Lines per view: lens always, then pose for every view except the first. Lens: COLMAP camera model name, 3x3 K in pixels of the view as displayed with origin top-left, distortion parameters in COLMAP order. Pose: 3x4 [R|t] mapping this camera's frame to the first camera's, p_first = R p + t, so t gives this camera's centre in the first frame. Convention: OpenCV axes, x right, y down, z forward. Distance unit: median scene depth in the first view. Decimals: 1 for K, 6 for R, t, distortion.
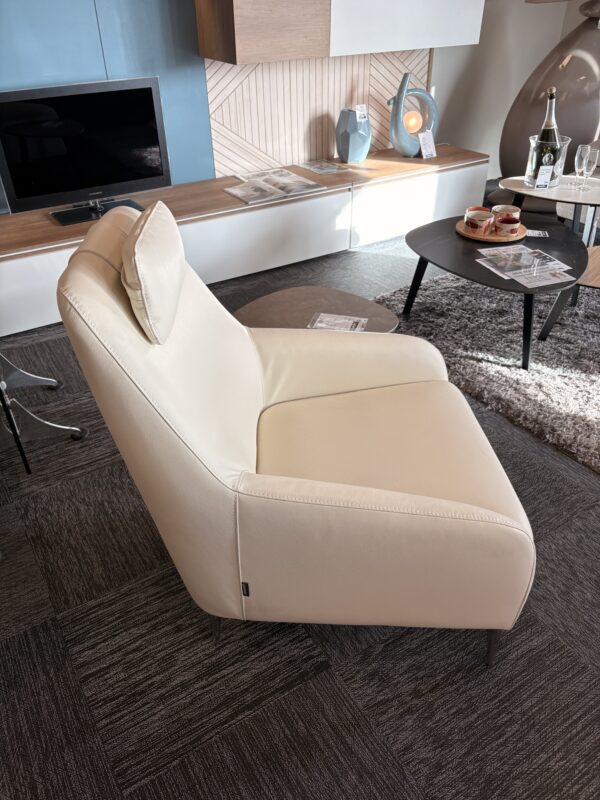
lens RADIAL K [[602.7, 0, 298.5], [0, 602.7, 409.9], [0, 0, 1]] dist [0.012719, 0.003885]
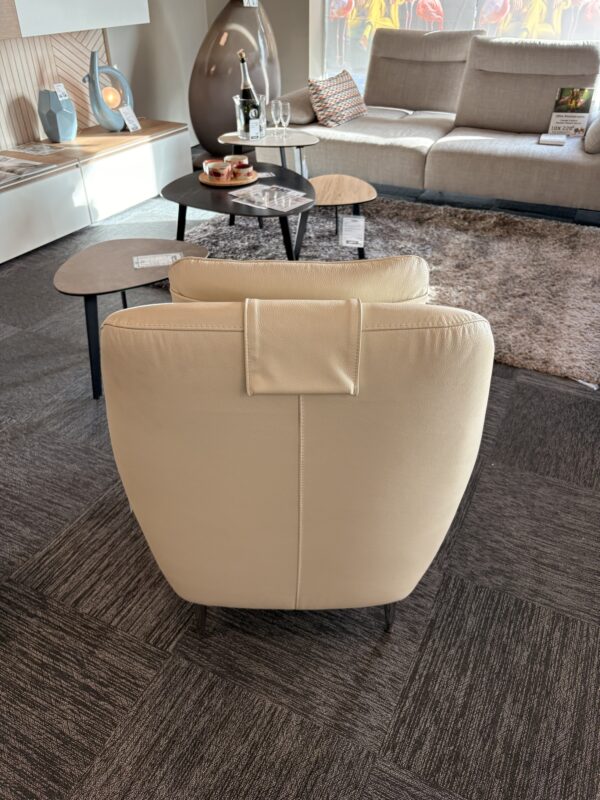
lens RADIAL K [[607.3, 0, 301.4], [0, 607.3, 403.9], [0, 0, 1]] dist [0.008809, 0.002348]
pose [[0.854143, -0.293914, 0.429015, -0.199326], [0.294165, 0.953370, 0.067479, 0.082575], [-0.428843, 0.068564, 0.900773, -0.087977]]
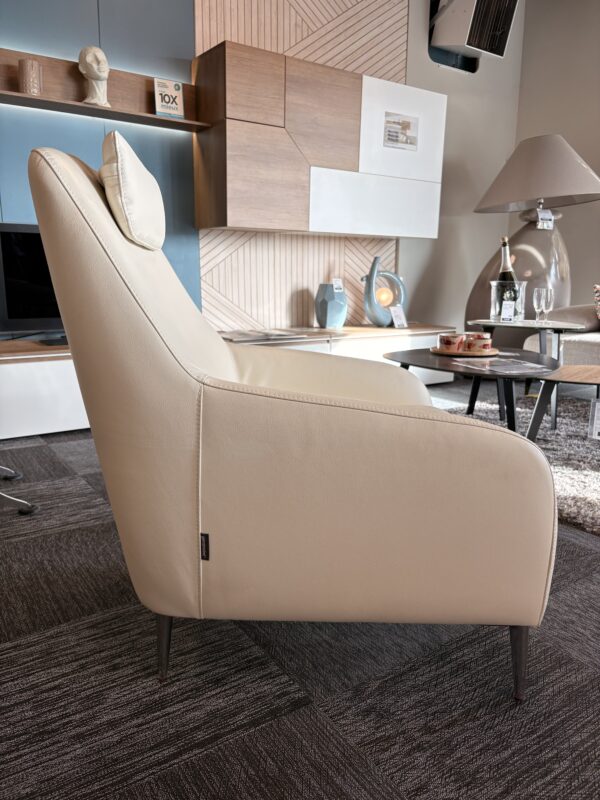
lens RADIAL K [[605.4, 0, 302.3], [0, 605.4, 409.2], [0, 0, 1]] dist [0.045879, -0.057550]
pose [[0.999270, 0.016037, 0.034688, 0.004879], [-0.001310, 0.921536, -0.388290, 0.208537], [-0.038193, 0.387961, 0.920884, 0.085531]]
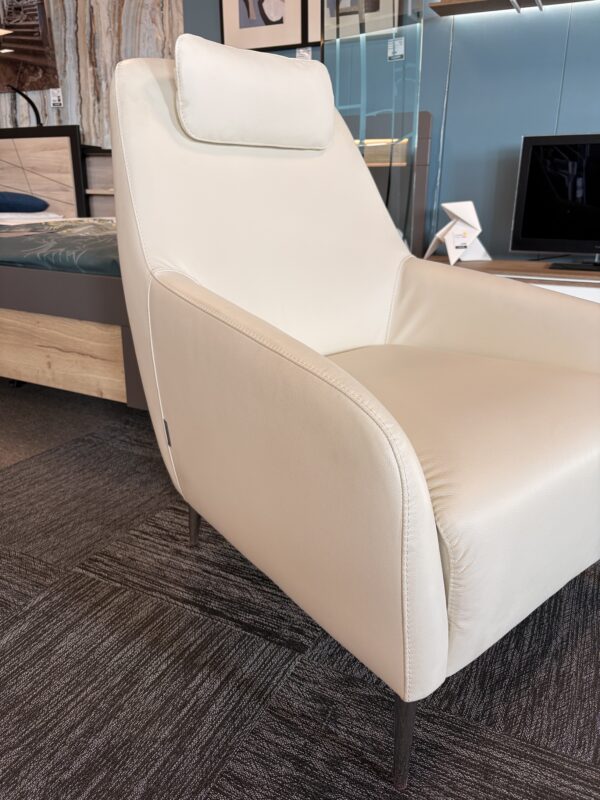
lens RADIAL K [[607.3, 0, 301.4], [0, 607.3, 403.9], [0, 0, 1]] dist [0.008809, 0.002348]
pose [[0.513033, 0.300140, -0.804185, 0.287987], [-0.512112, 0.858897, -0.006144, 0.099900], [0.688867, 0.414985, 0.594347, 0.253614]]
